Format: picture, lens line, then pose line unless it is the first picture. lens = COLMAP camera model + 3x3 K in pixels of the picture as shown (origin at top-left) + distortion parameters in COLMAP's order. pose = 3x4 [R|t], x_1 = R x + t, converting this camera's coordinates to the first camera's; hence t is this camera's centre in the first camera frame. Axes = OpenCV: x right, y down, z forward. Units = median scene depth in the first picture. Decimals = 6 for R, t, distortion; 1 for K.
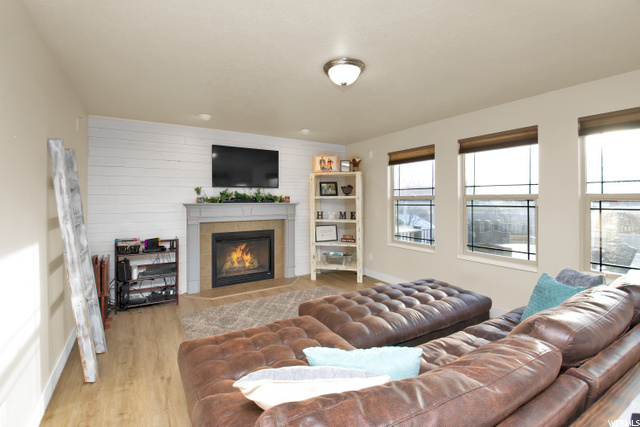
lens RADIAL K [[290.6, 0, 314.2], [0, 290.6, 205.5], [0, 0, 1]] dist [-0.017184, -0.000927]
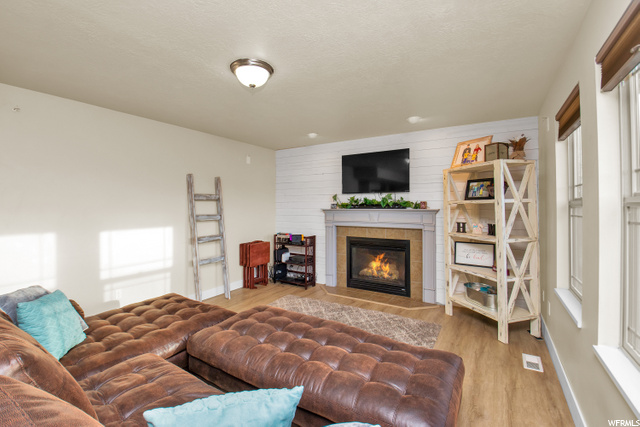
lens RADIAL K [[290.6, 0, 314.2], [0, 290.6, 205.5], [0, 0, 1]] dist [-0.017184, -0.000927]
pose [[0.416648, 0.000002, -0.909068, 0.550351], [-0.012787, 0.999901, -0.005859, -0.011636], [0.908978, 0.014065, 0.416607, 0.404446]]
